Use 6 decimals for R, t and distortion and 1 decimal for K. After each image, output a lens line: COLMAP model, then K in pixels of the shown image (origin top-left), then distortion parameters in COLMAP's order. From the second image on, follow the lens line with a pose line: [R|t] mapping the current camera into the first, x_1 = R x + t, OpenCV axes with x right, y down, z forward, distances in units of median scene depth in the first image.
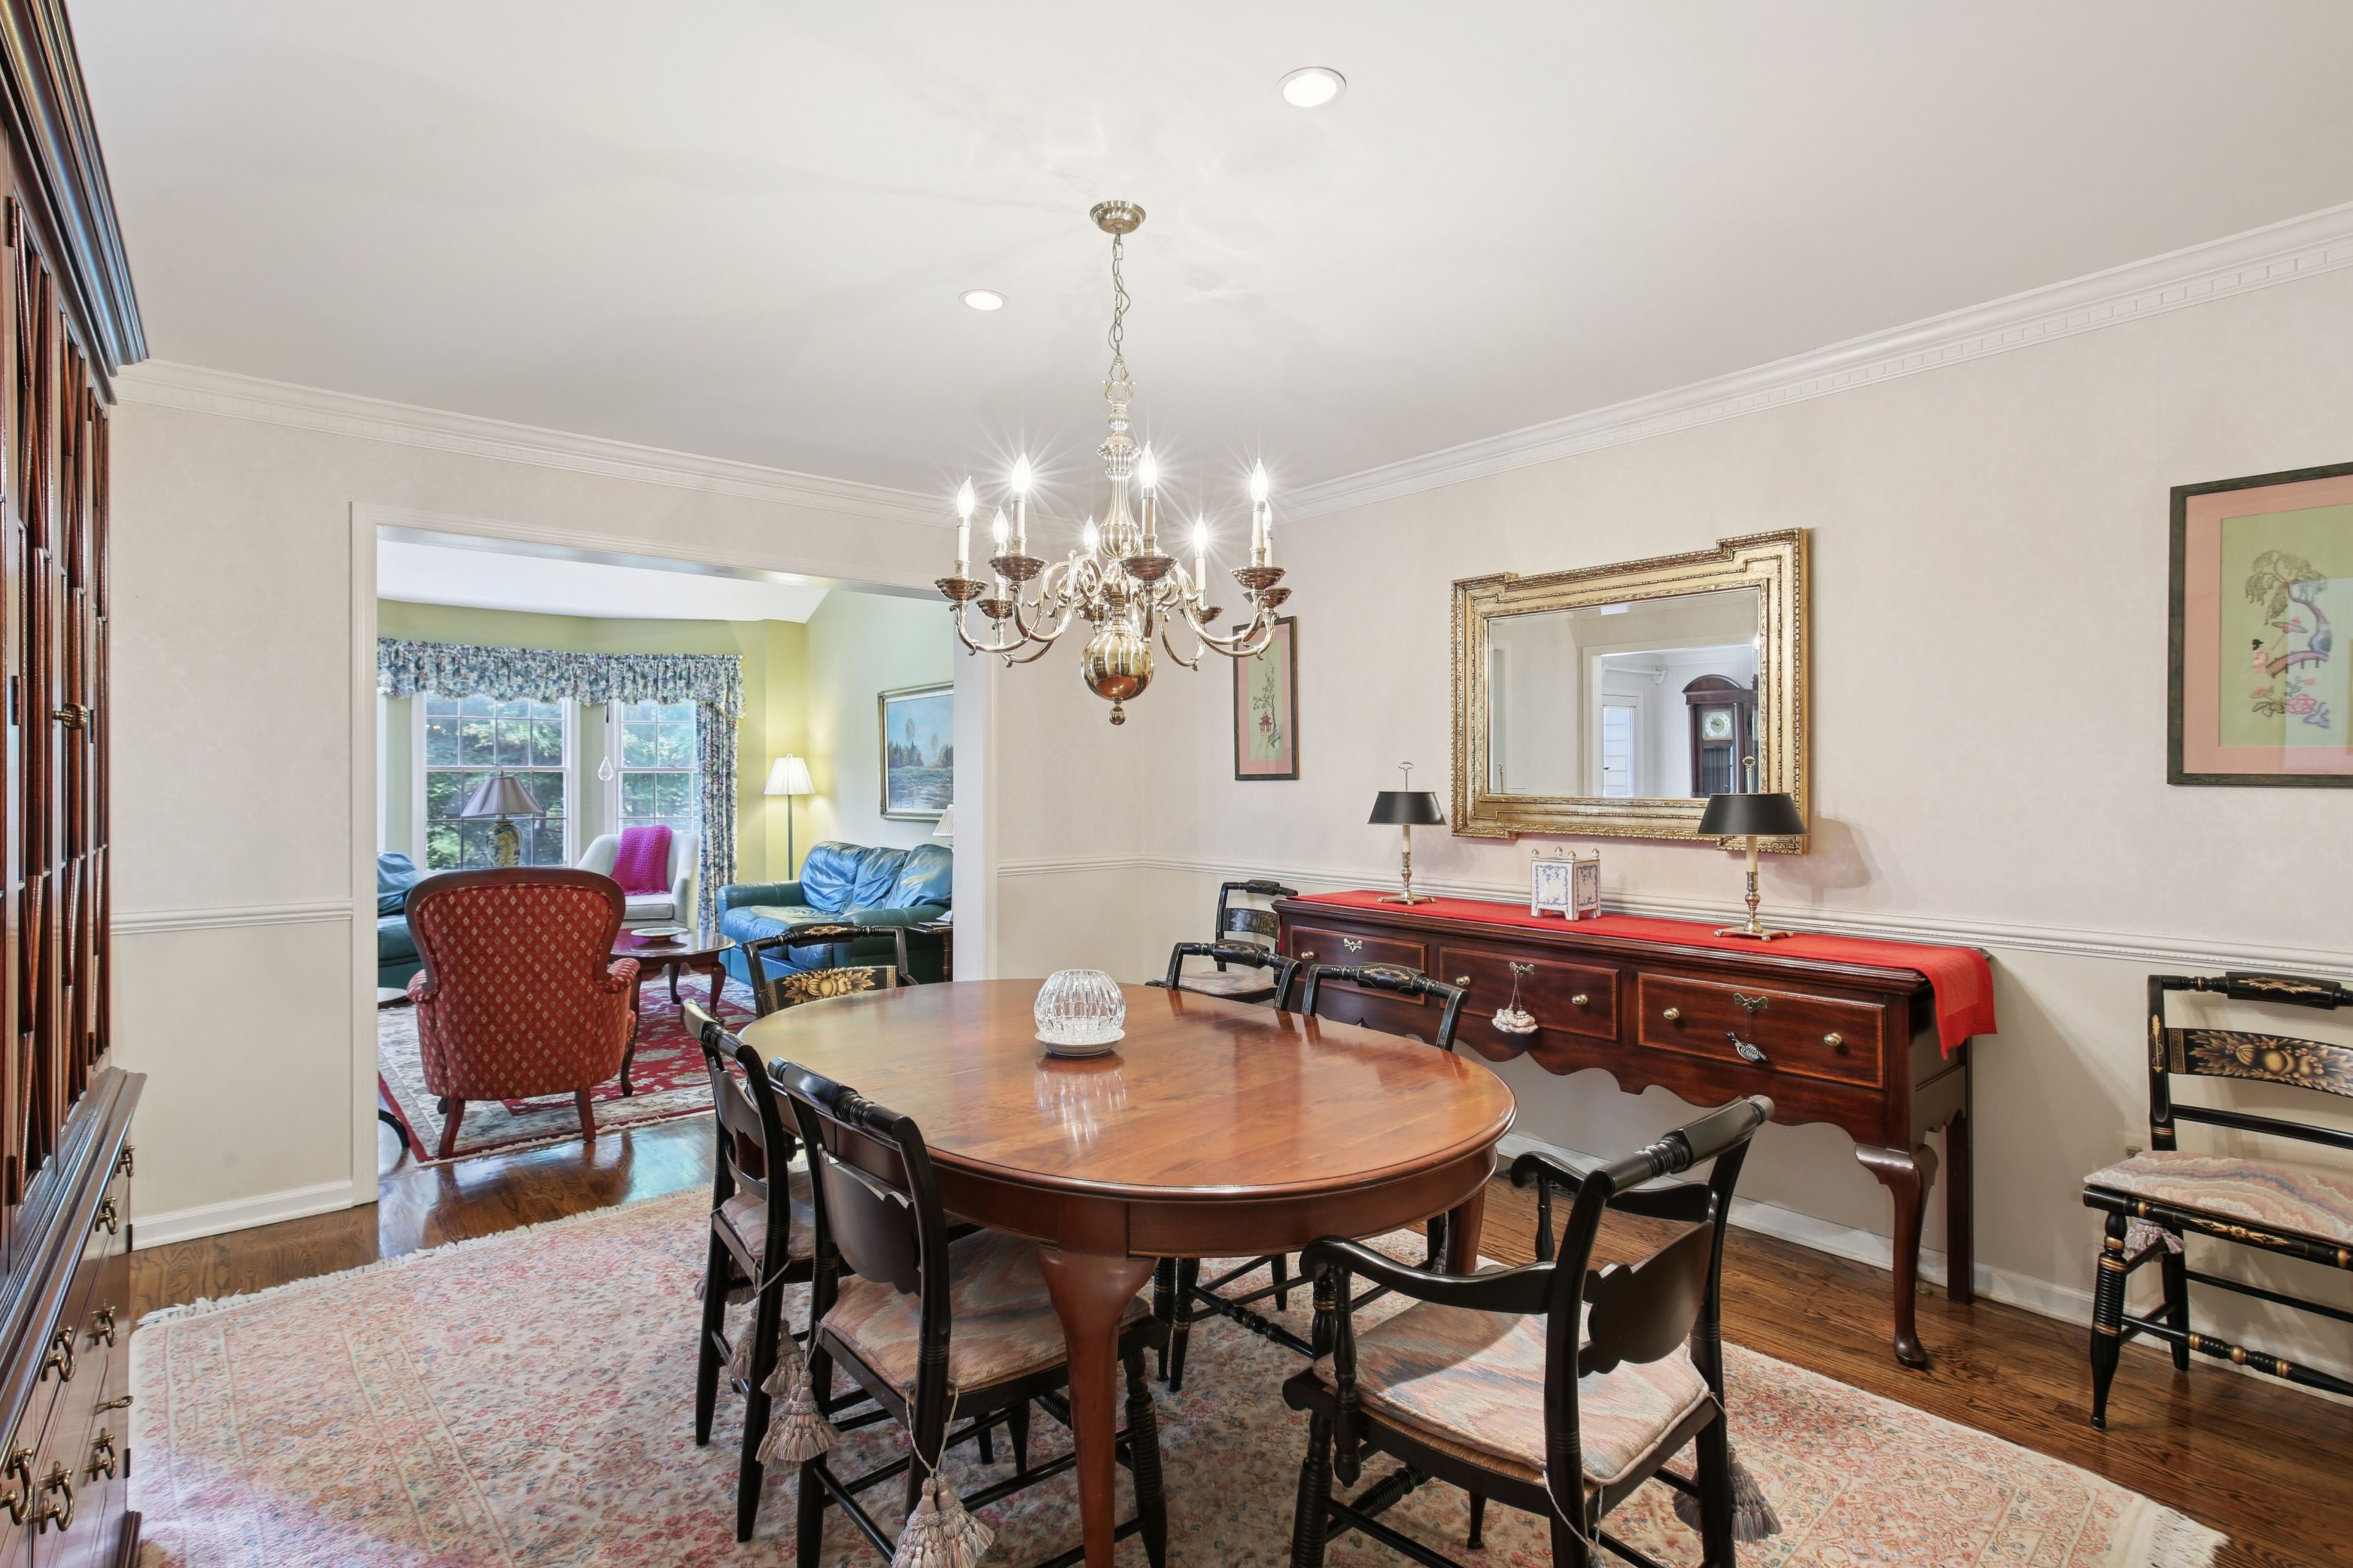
lens RADIAL K [[1133.8, 0, 1189.8], [0, 1133.8, 781.6], [0, 0, 1]] dist [-0.000657, -0.000333]
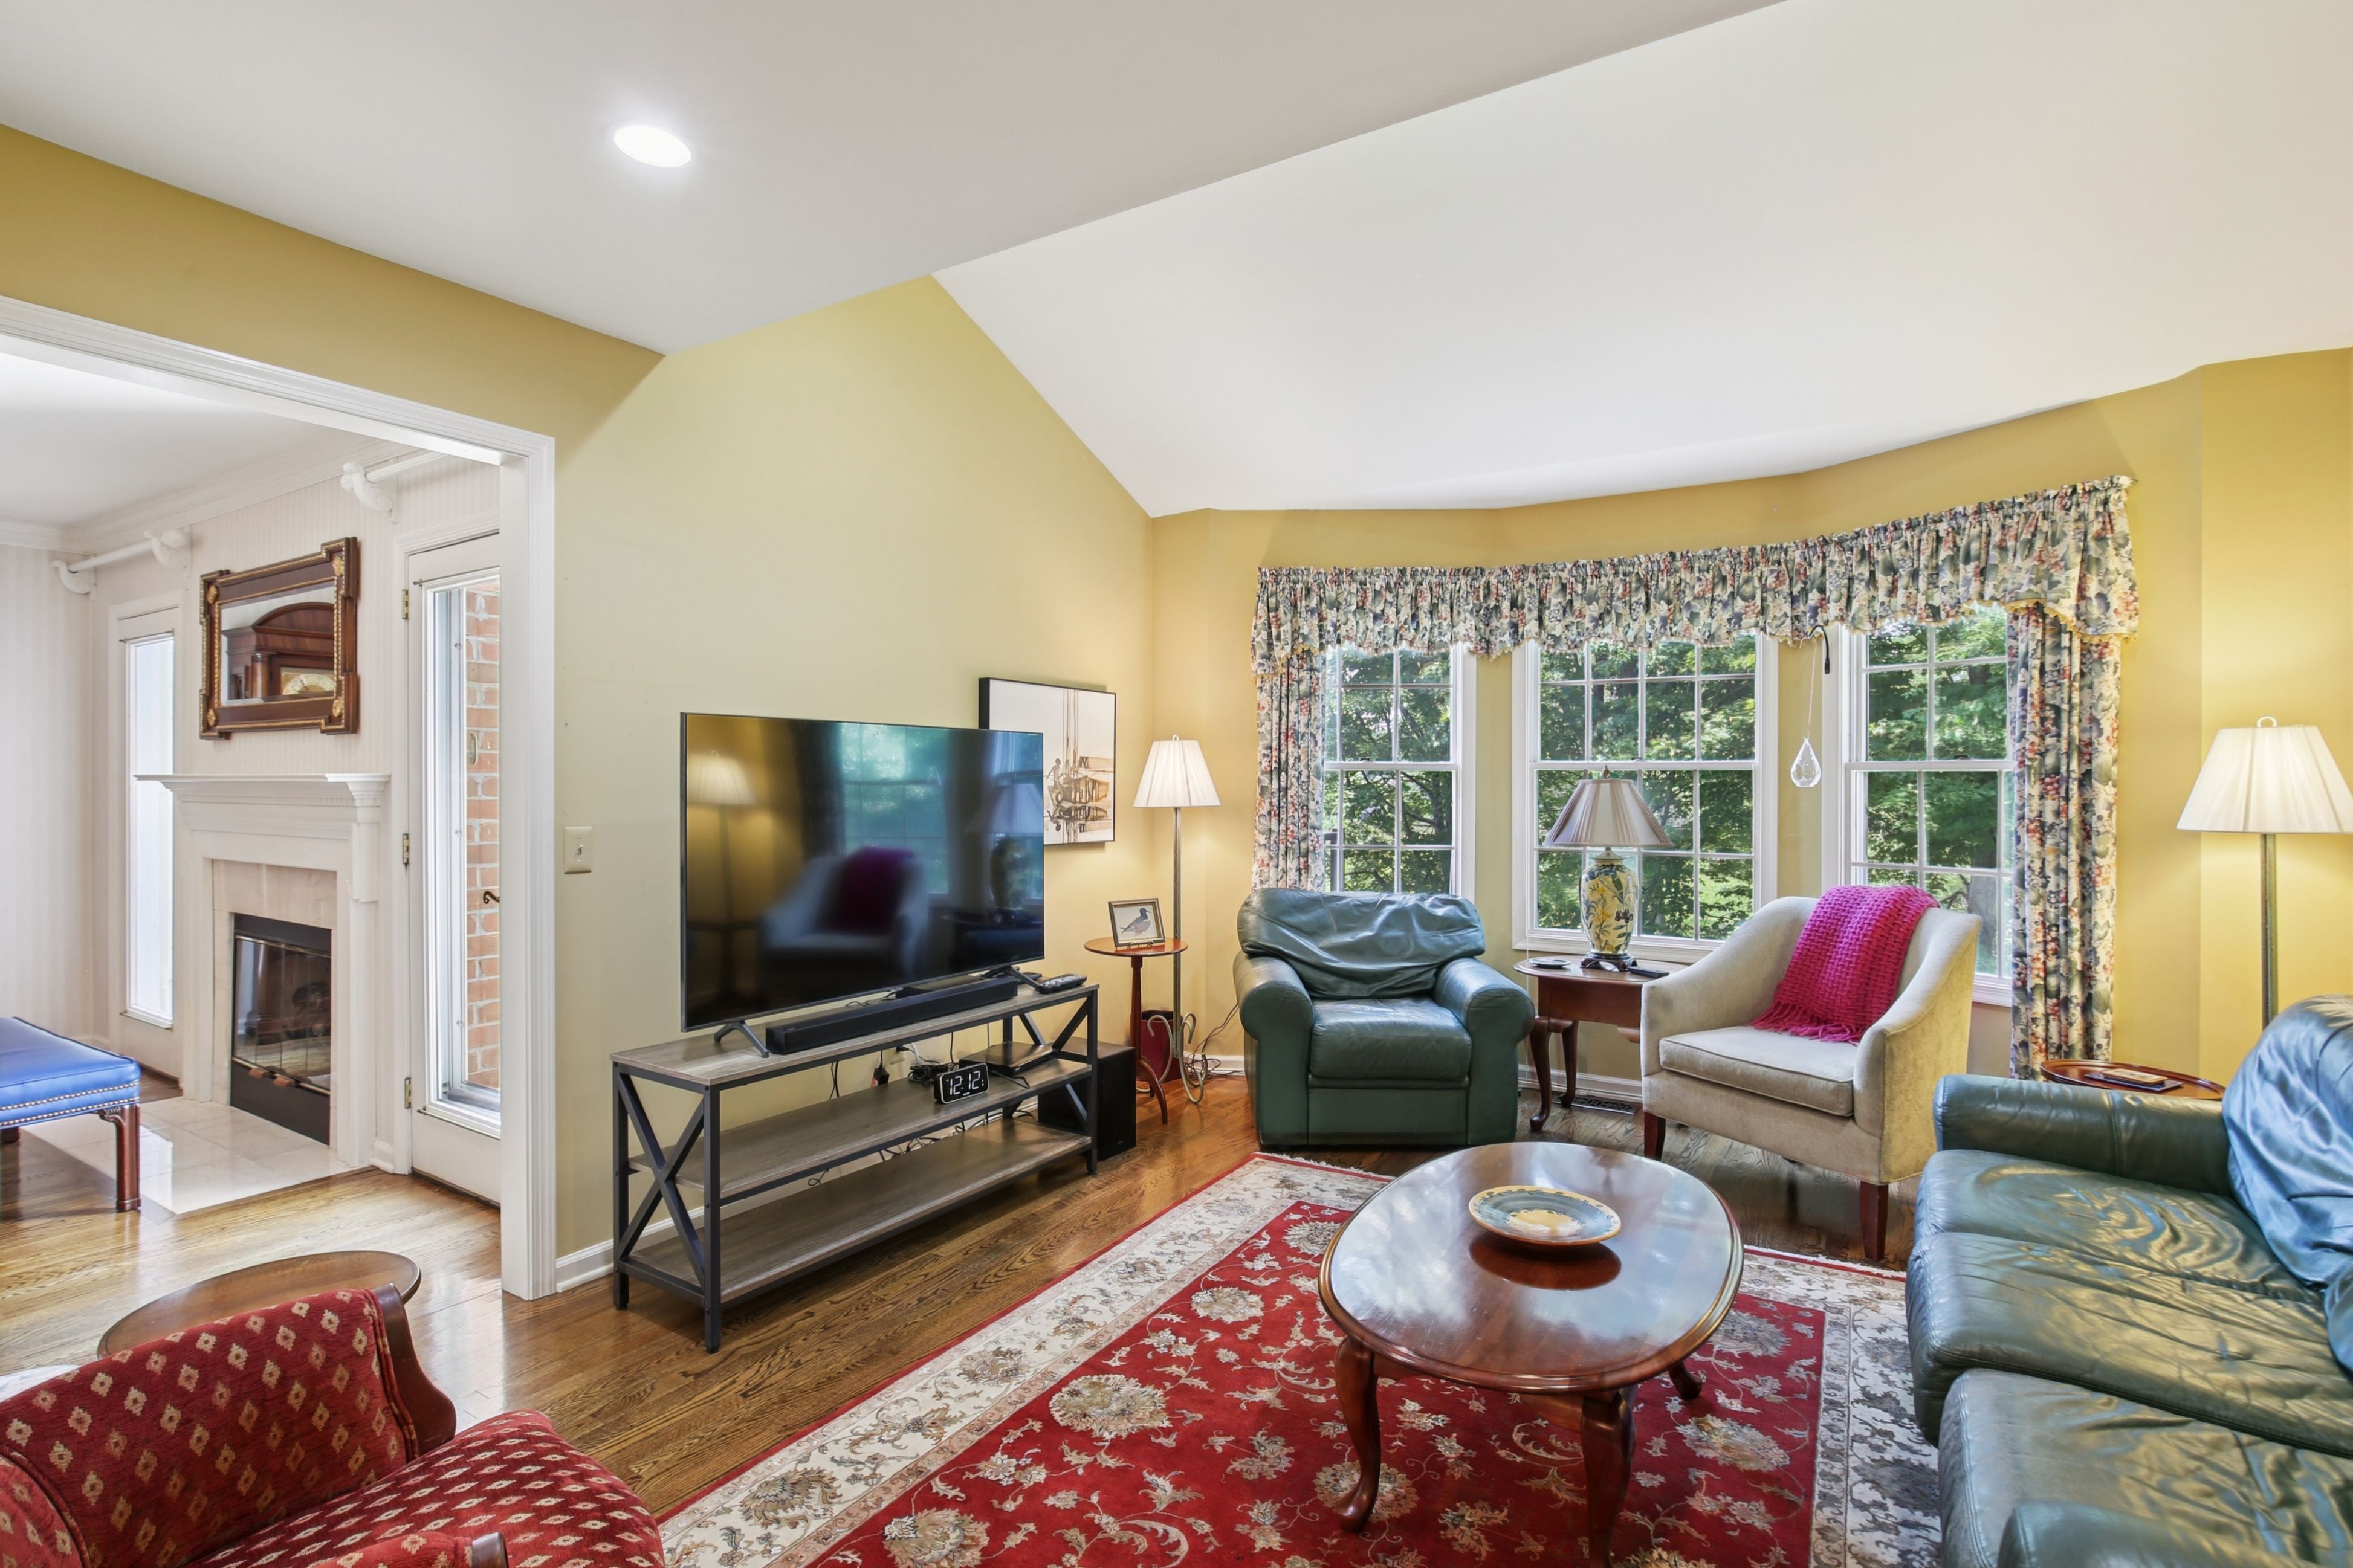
lens RADIAL K [[1133.8, 0, 1189.8], [0, 1133.8, 781.6], [0, 0, 1]] dist [-0.000657, -0.000333]
pose [[0.307925, 0.003876, -0.951403, -0.243556], [-0.010027, 0.999949, 0.000829, -0.002540], [0.951358, 0.009285, 0.307949, 1.169148]]
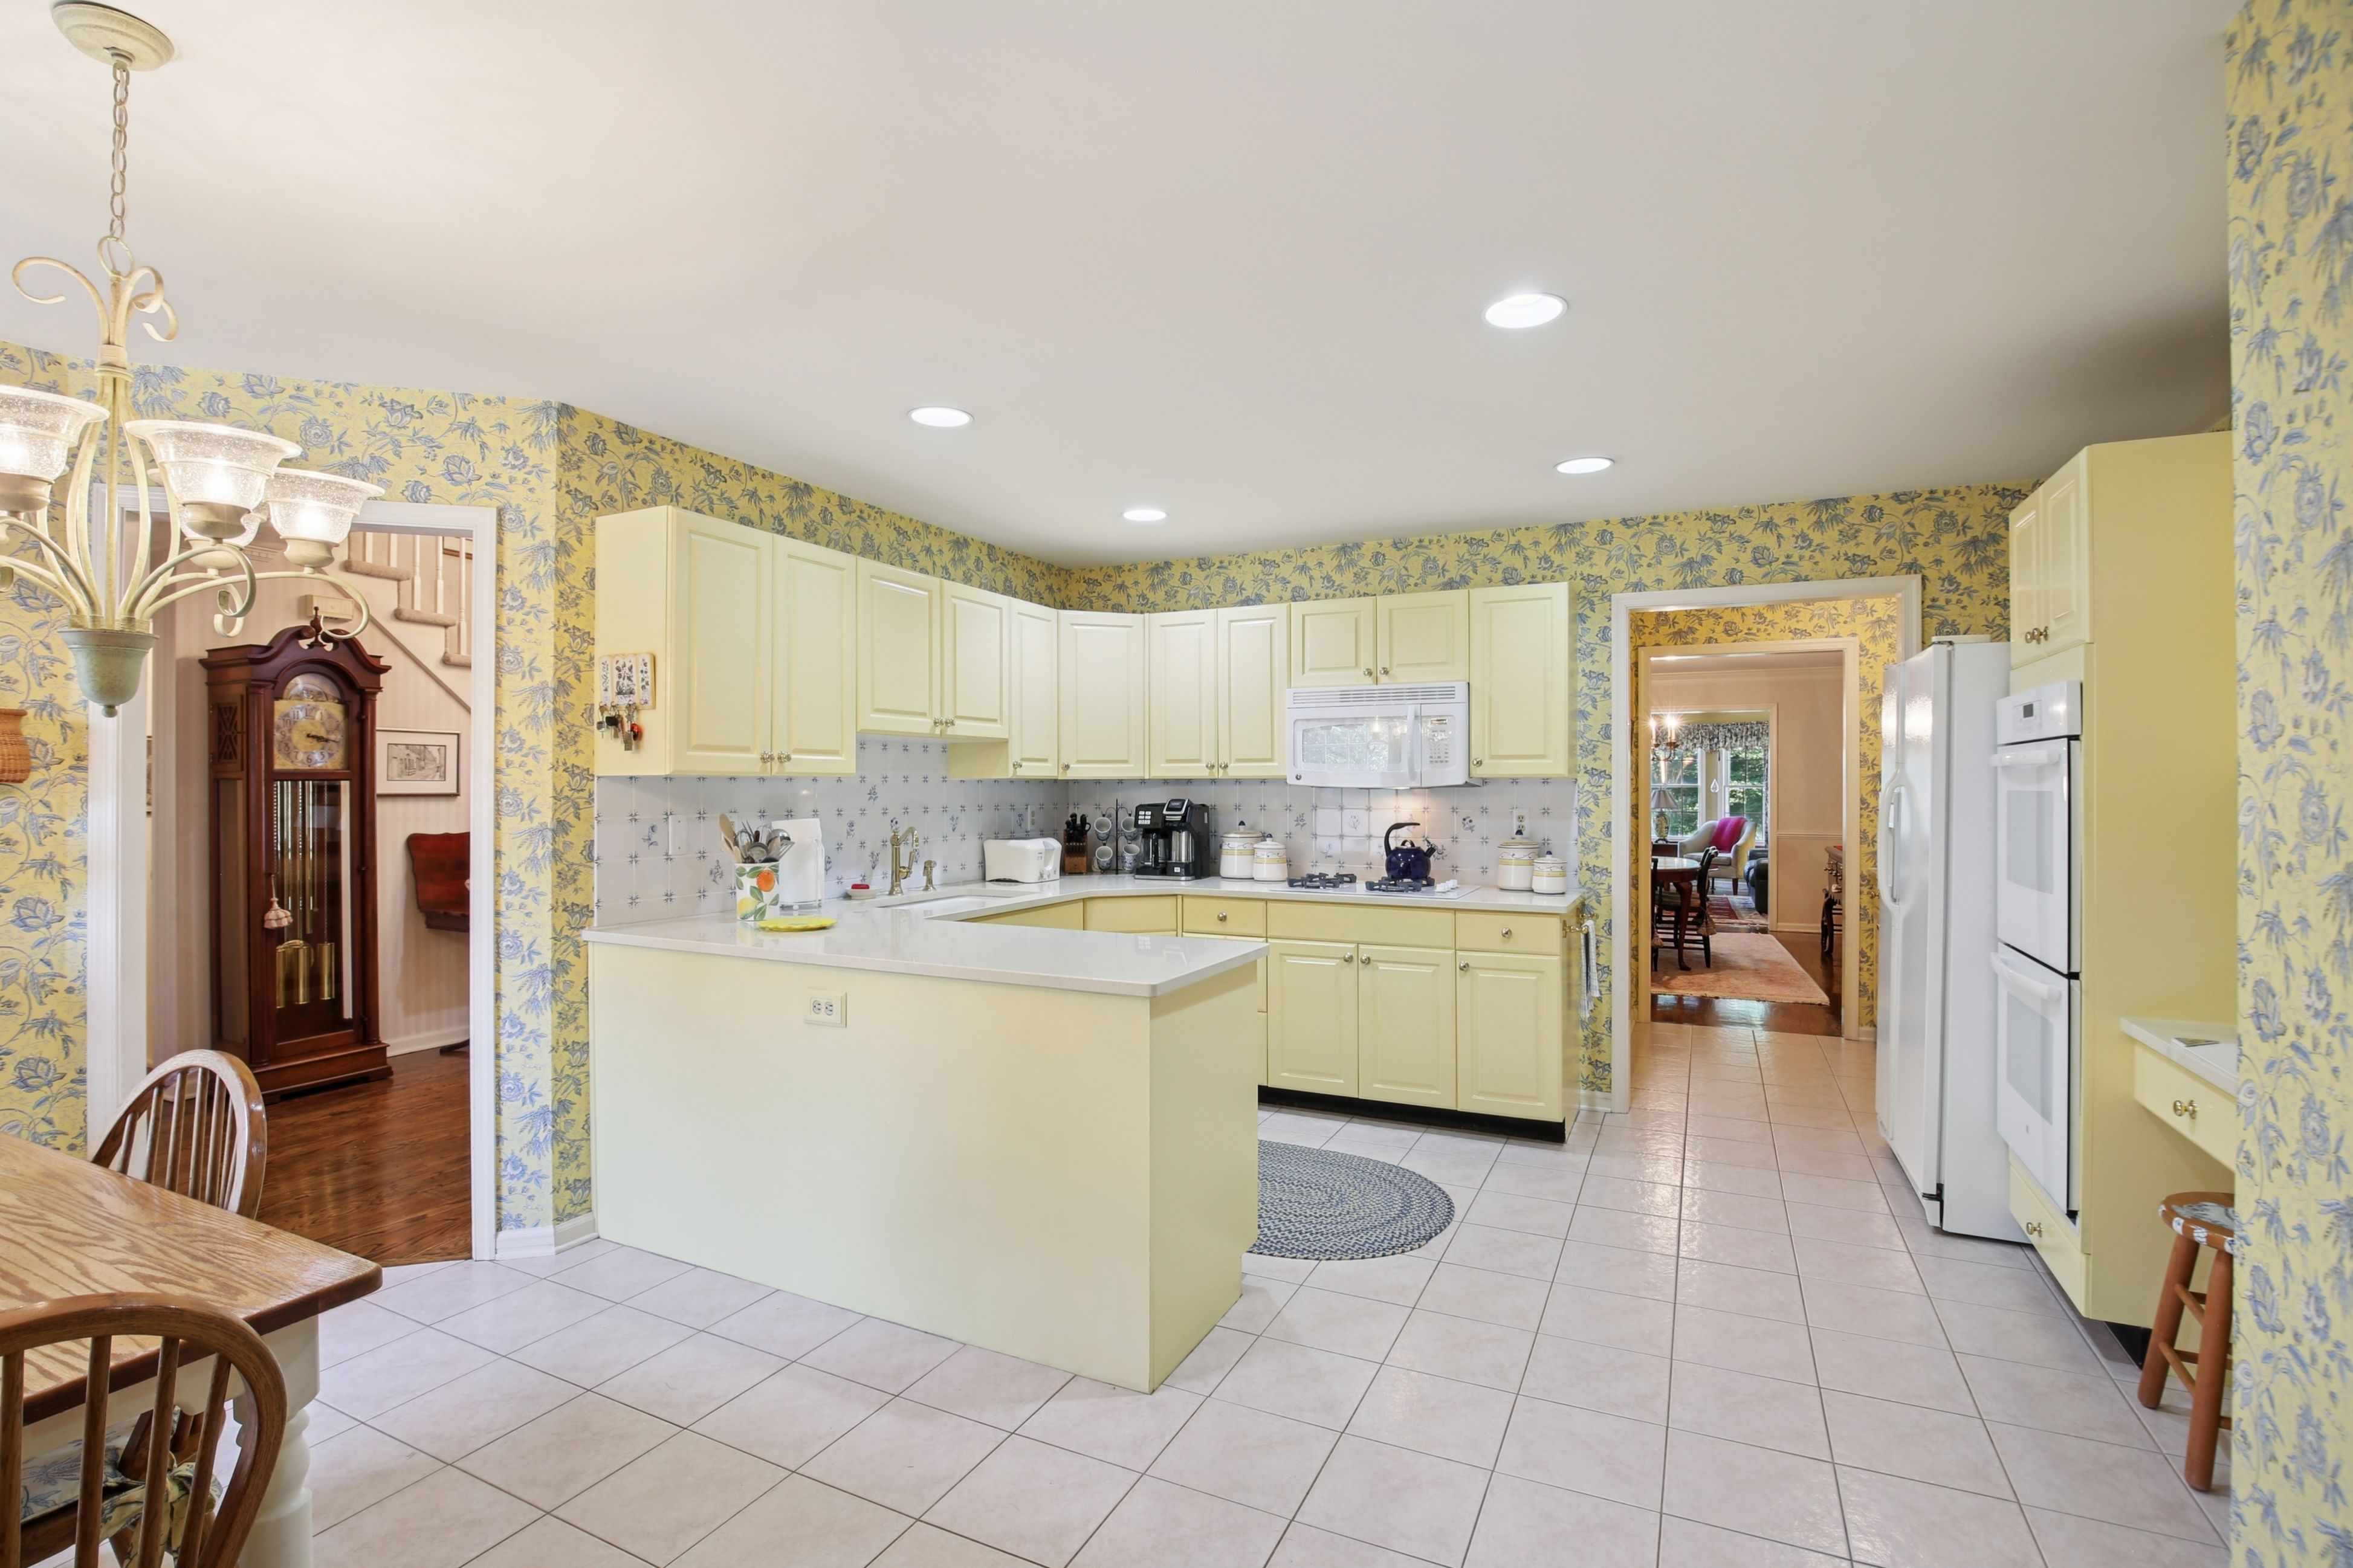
lens RADIAL K [[1108.1, 0, 1161.5], [0, 1108.1, 802.1], [0, 0, 1]] dist [-0.036359, 0.005785]
pose [[0.401389, 0.013304, -0.915811, 1.534236], [-0.002359, 0.999906, 0.013492, -0.012557], [0.915905, -0.003255, 0.401383, -1.099793]]
